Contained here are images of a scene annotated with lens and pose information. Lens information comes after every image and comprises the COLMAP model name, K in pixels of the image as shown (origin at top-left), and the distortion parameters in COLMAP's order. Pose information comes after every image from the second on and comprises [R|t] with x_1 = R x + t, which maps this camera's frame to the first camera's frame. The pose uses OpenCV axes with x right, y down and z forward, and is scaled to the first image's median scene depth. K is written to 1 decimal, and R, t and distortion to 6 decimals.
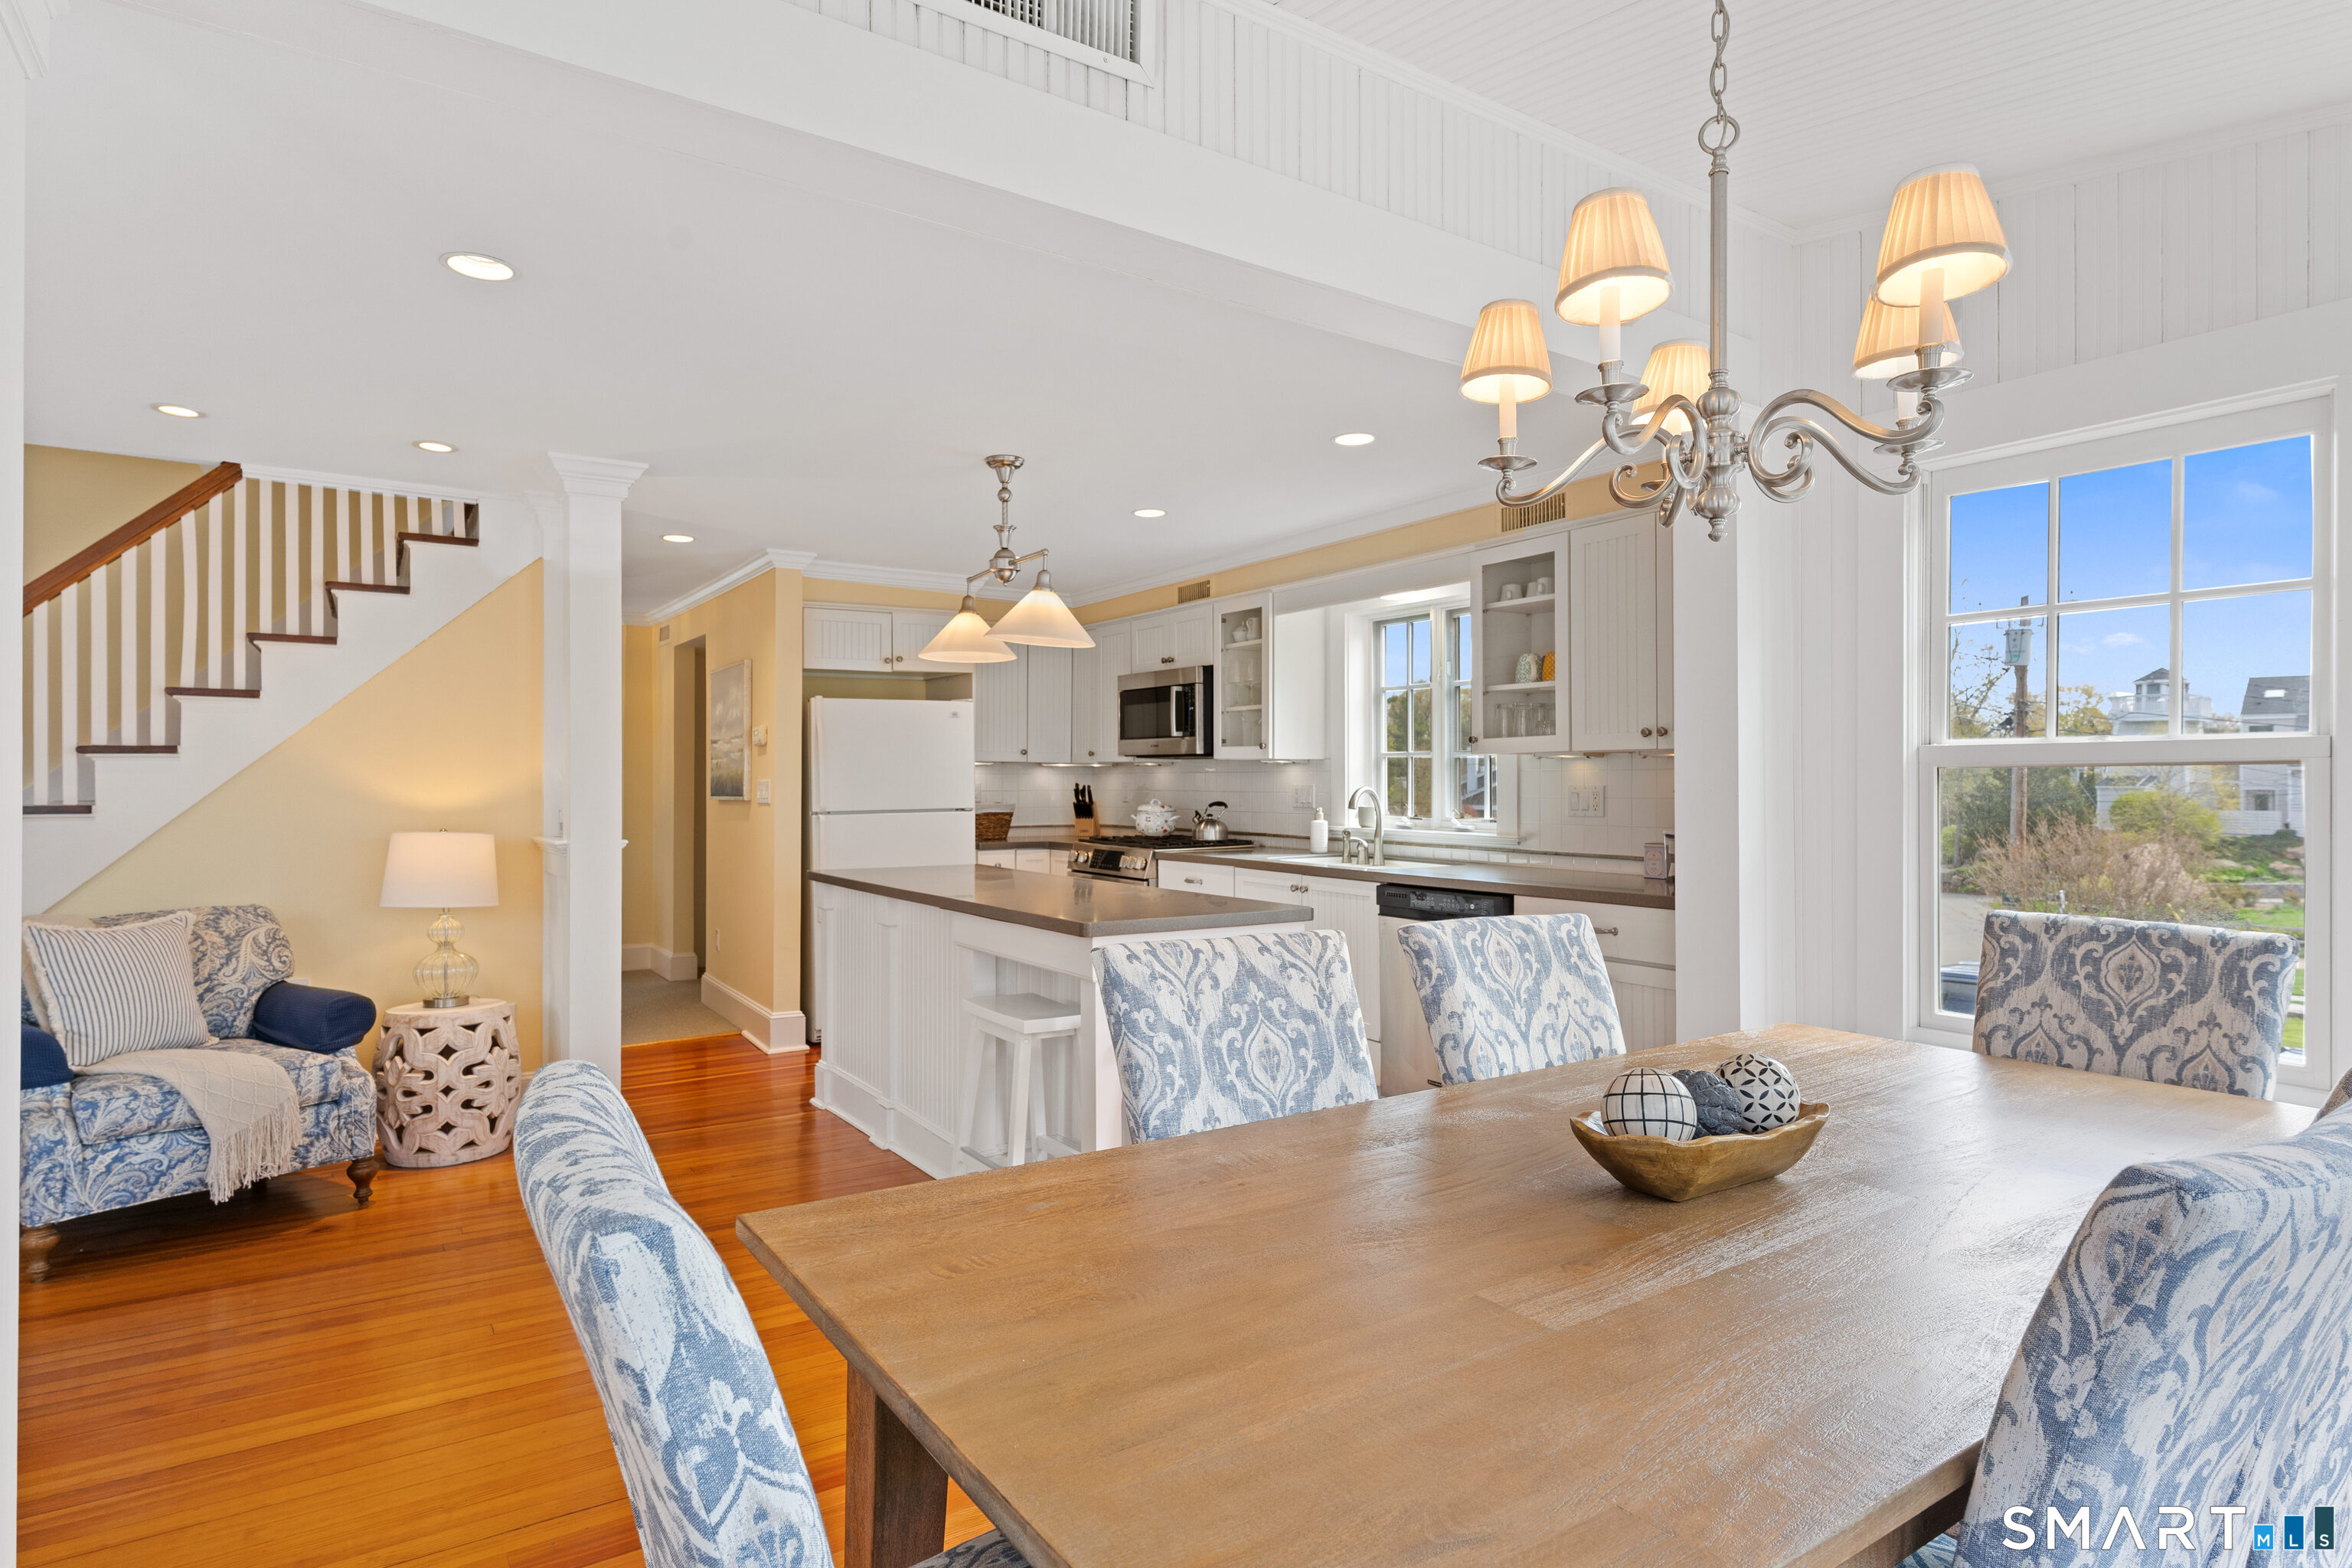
lens RADIAL K [[1253.0, 0, 1148.9], [0, 1253.0, 775.3], [0, 0, 1]] dist [-0.004370, 0.007381]
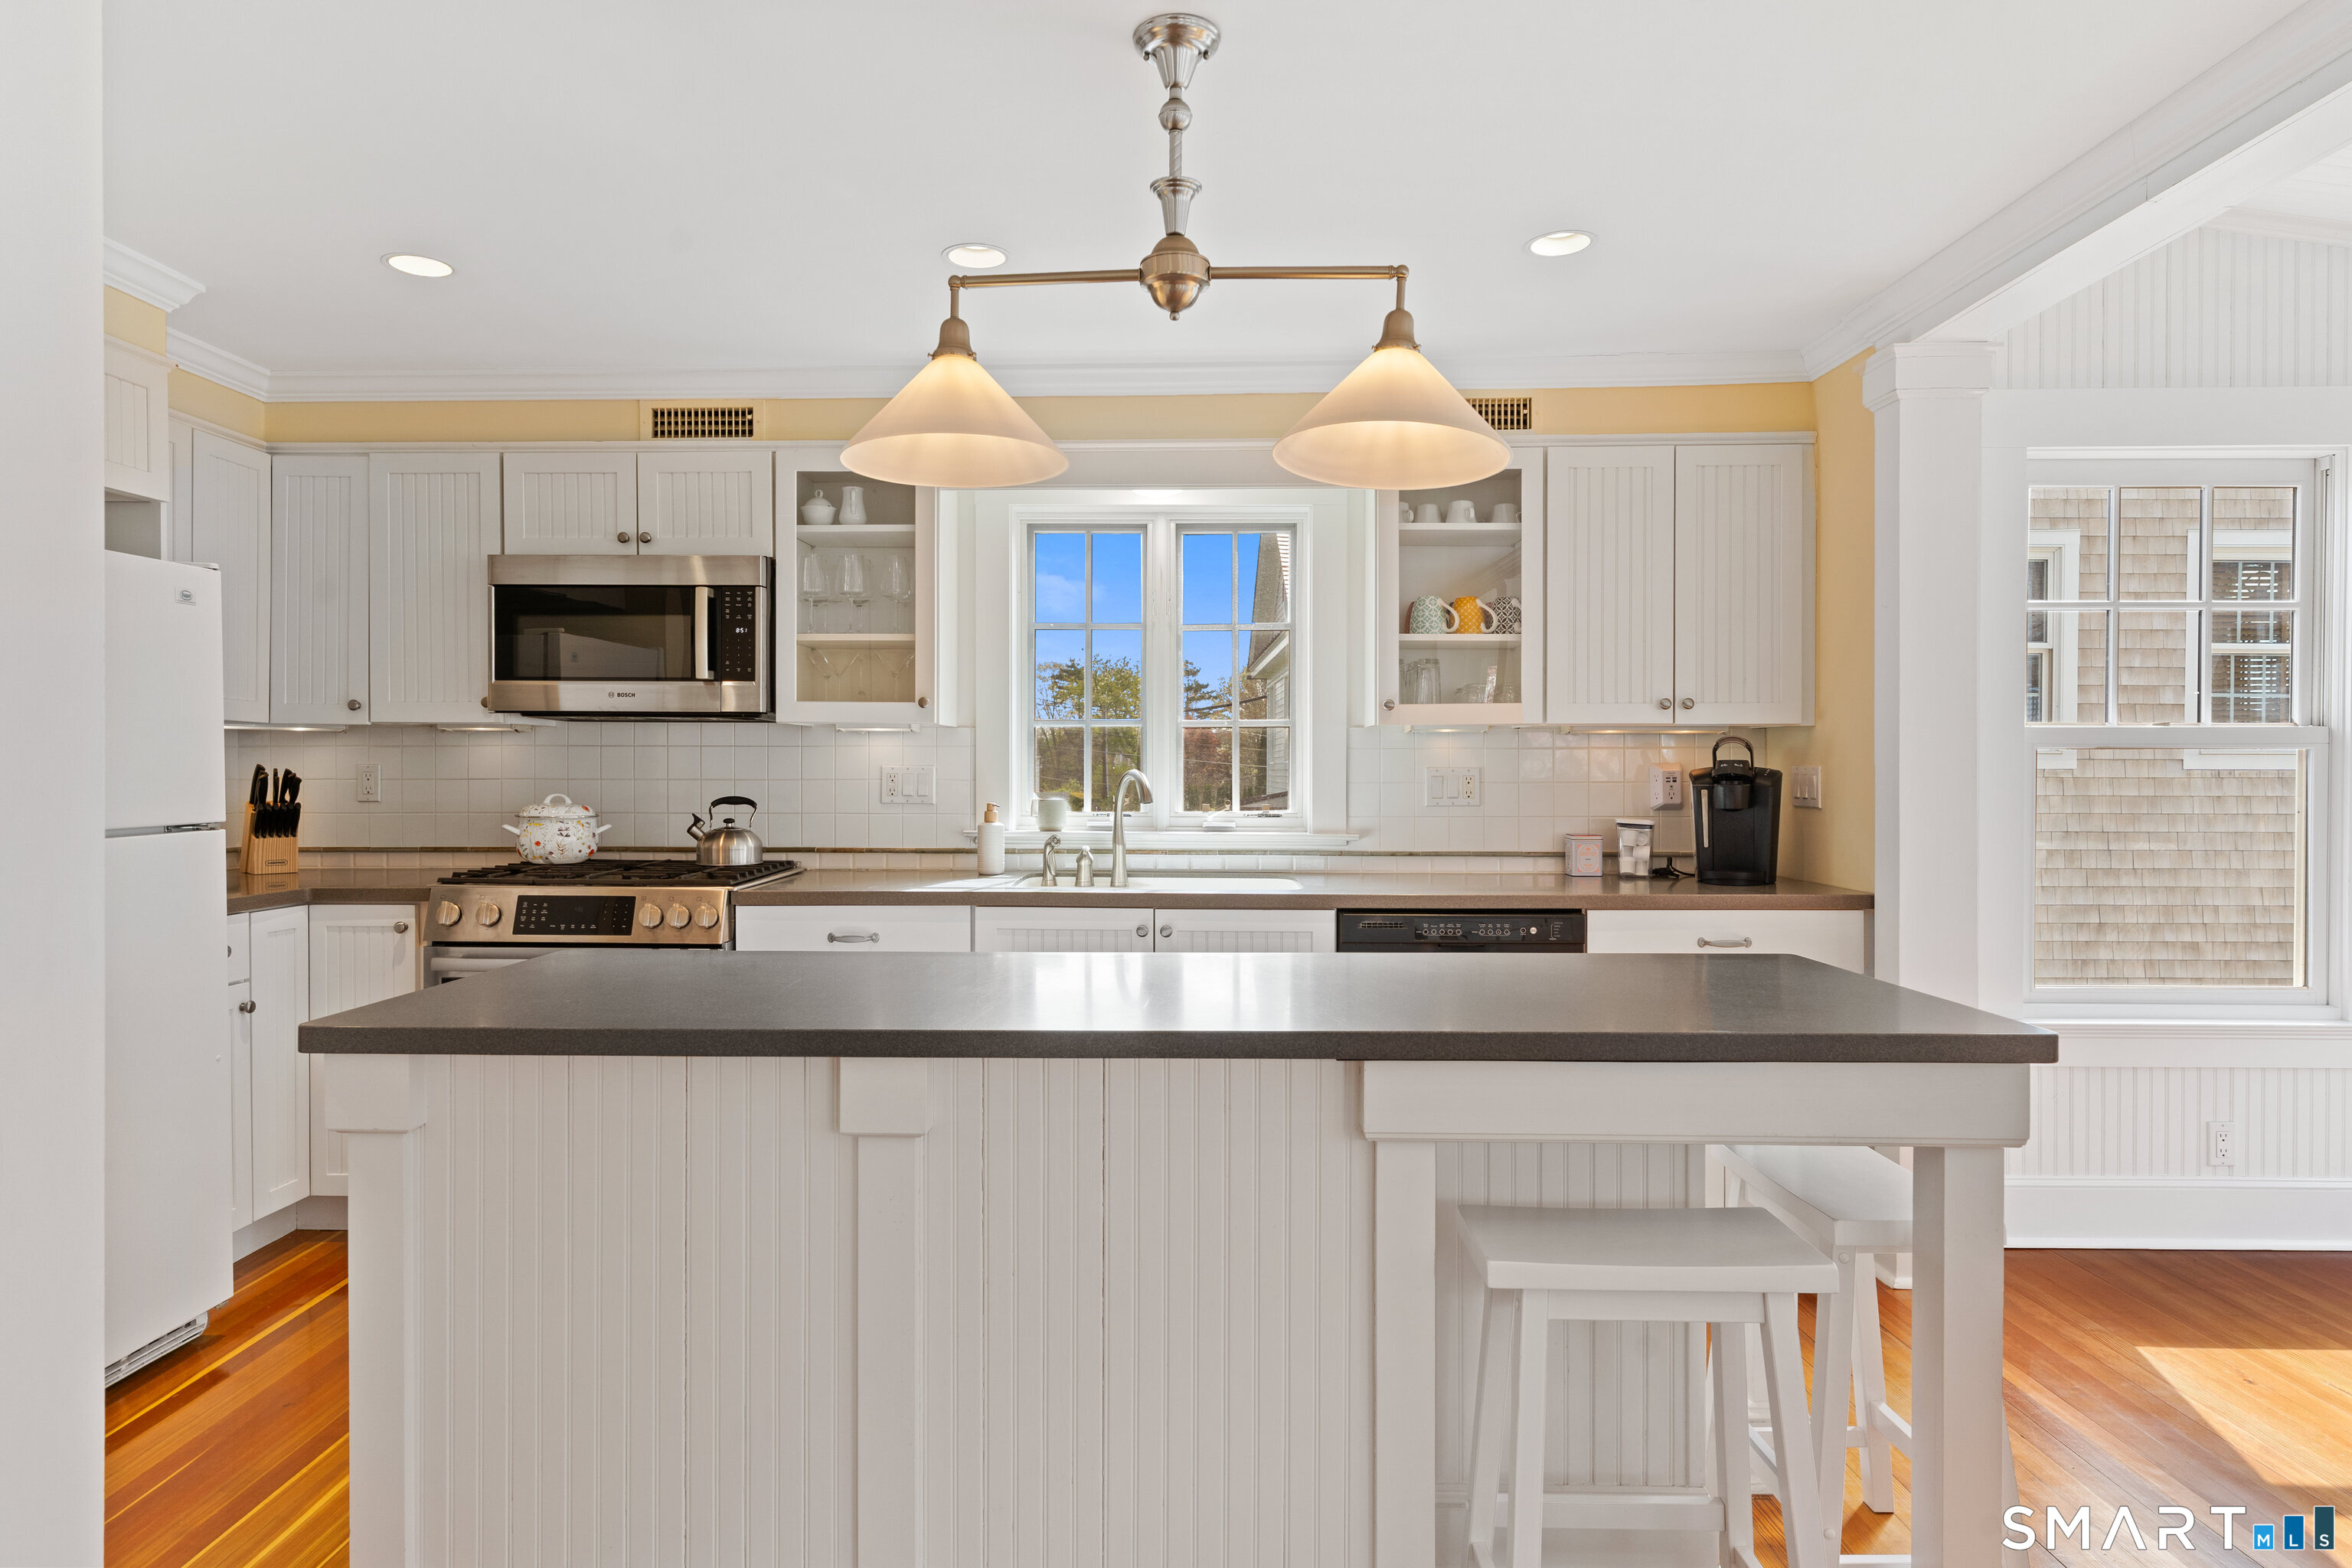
lens RADIAL K [[1324.8, 0, 1160.3], [0, 1324.8, 775.0], [0, 0, 1]] dist [-0.000530, 0.000613]
pose [[0.558637, -0.005241, 0.829396, -0.495328], [-0.004745, 0.999943, 0.009515, 0.006374], [-0.829399, -0.009251, 0.558580, 0.718601]]
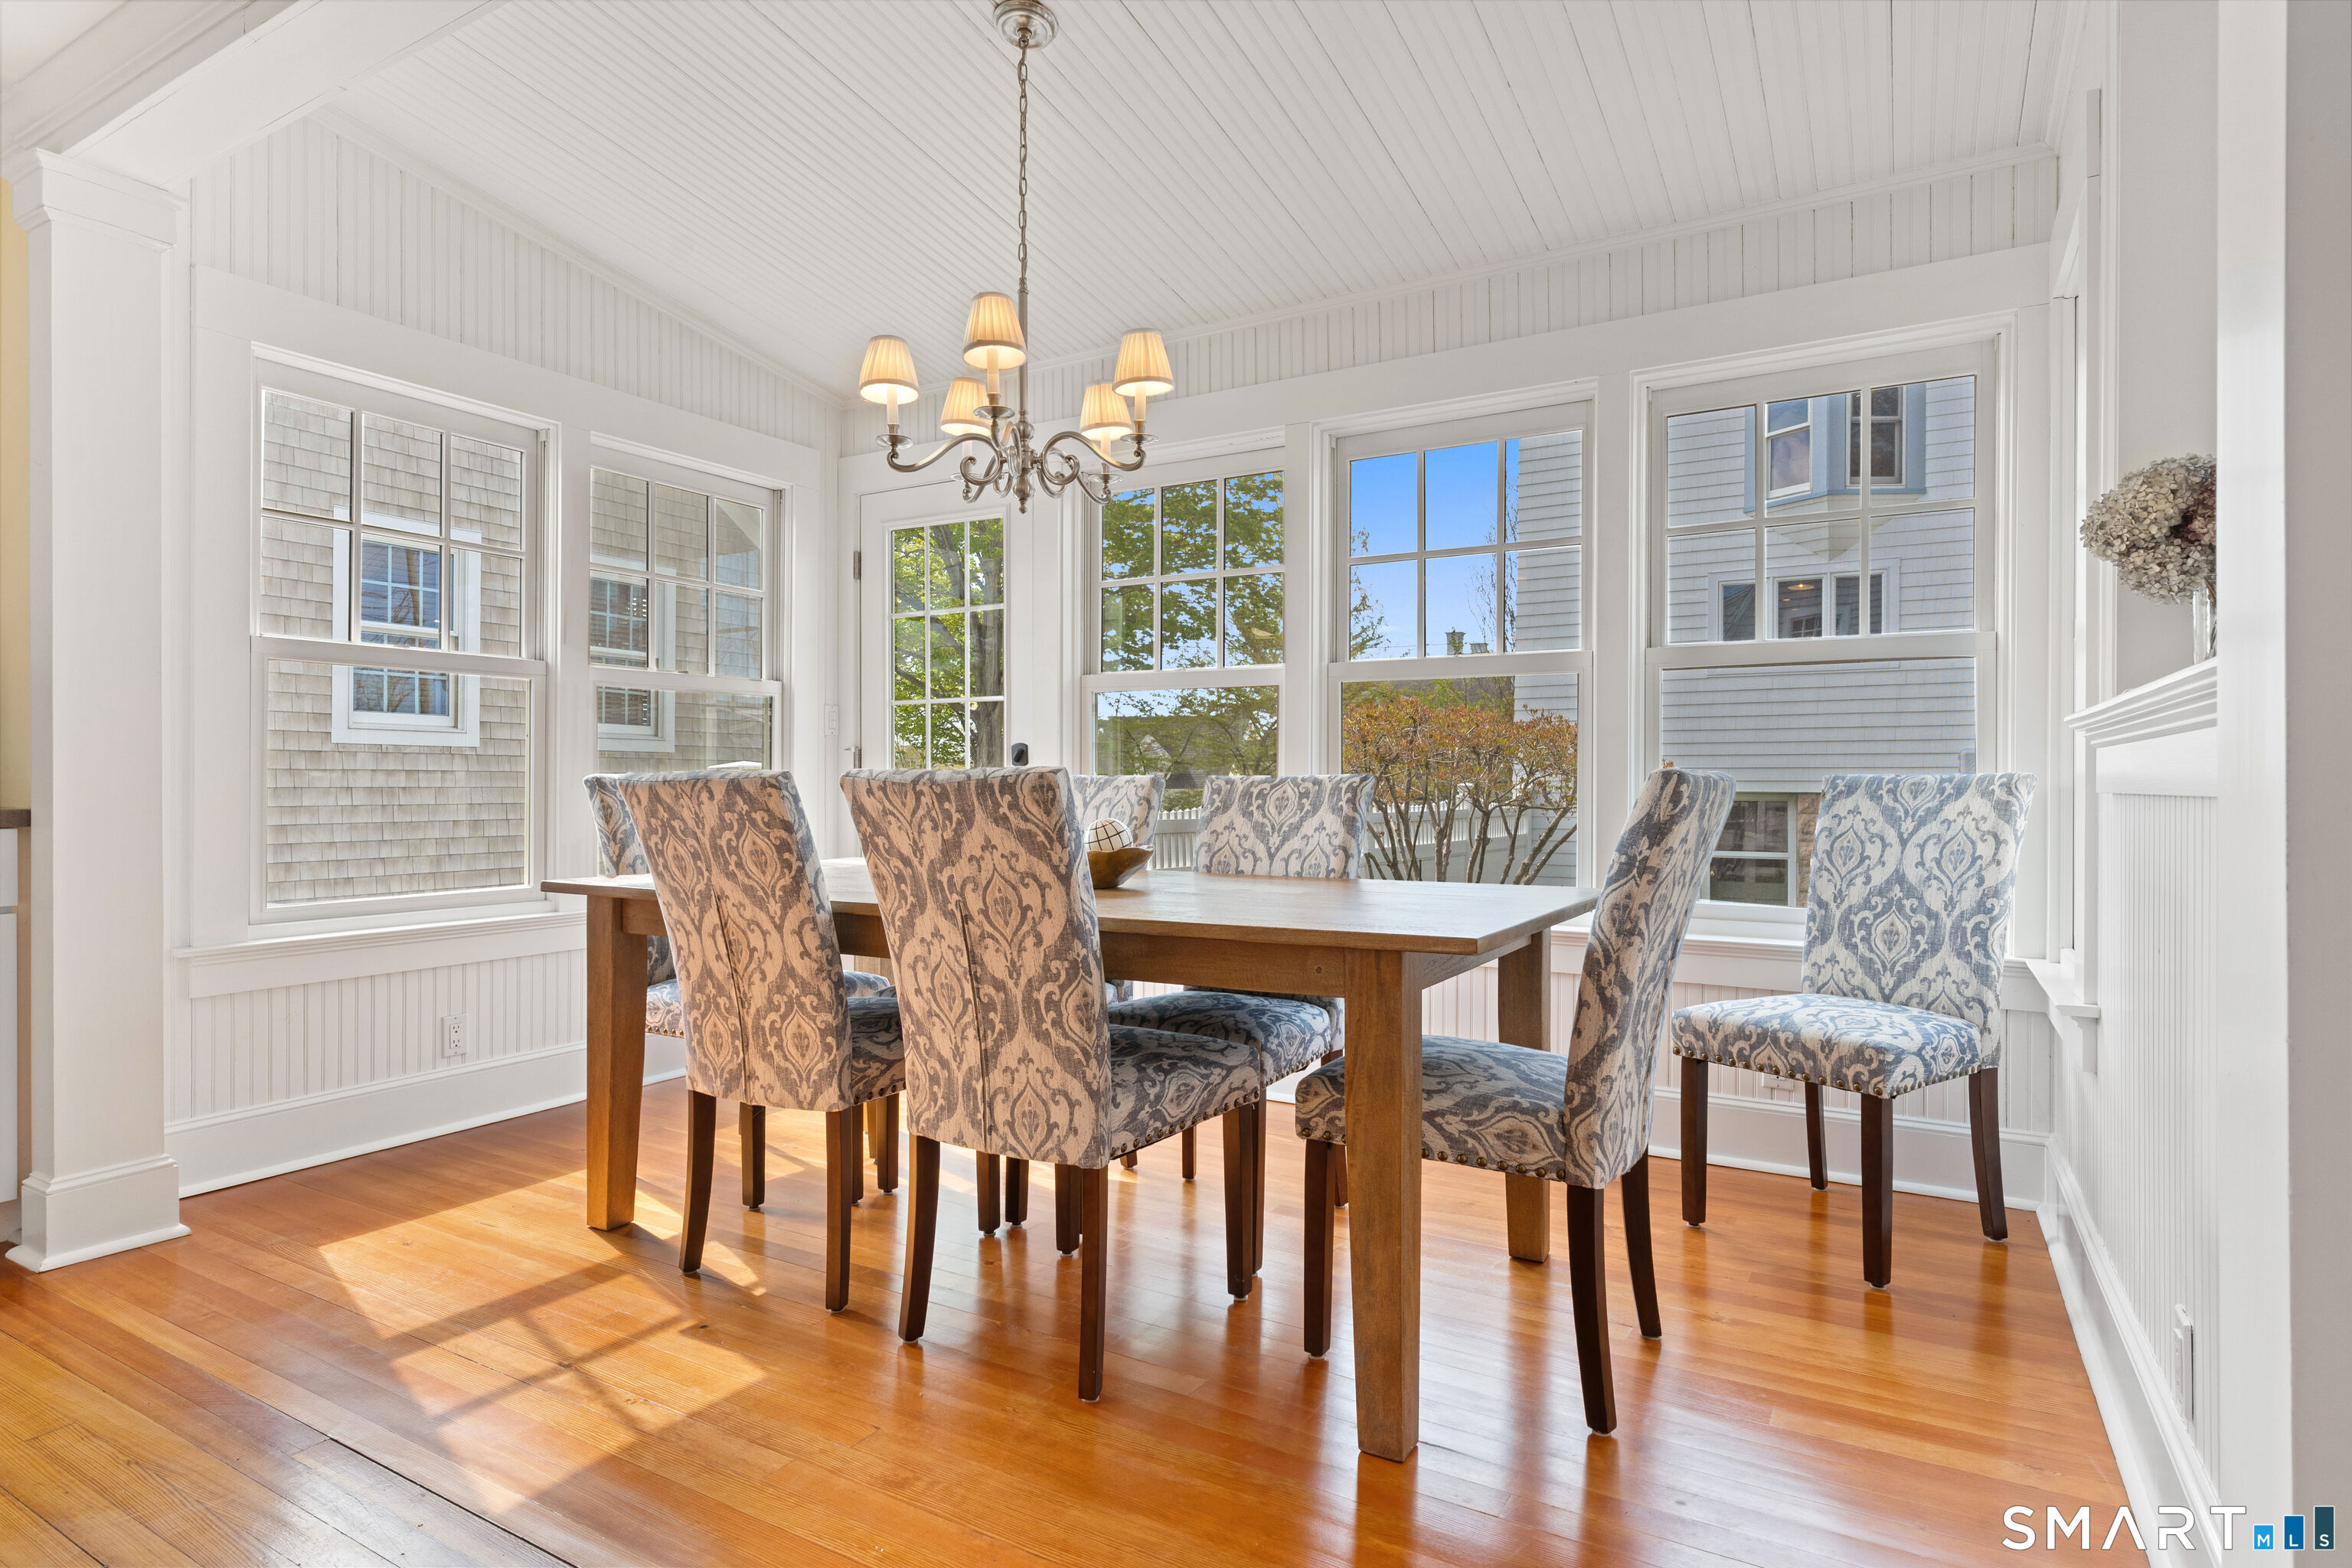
lens RADIAL K [[1253.0, 0, 1155.8], [0, 1253.0, 779.1], [0, 0, 1]] dist [-0.004370, 0.007381]
pose [[-0.434510, -0.000082, 0.900667, -0.413207], [-0.007996, 0.999961, -0.003766, 0.063480], [-0.900631, -0.008838, -0.434494, 0.580240]]
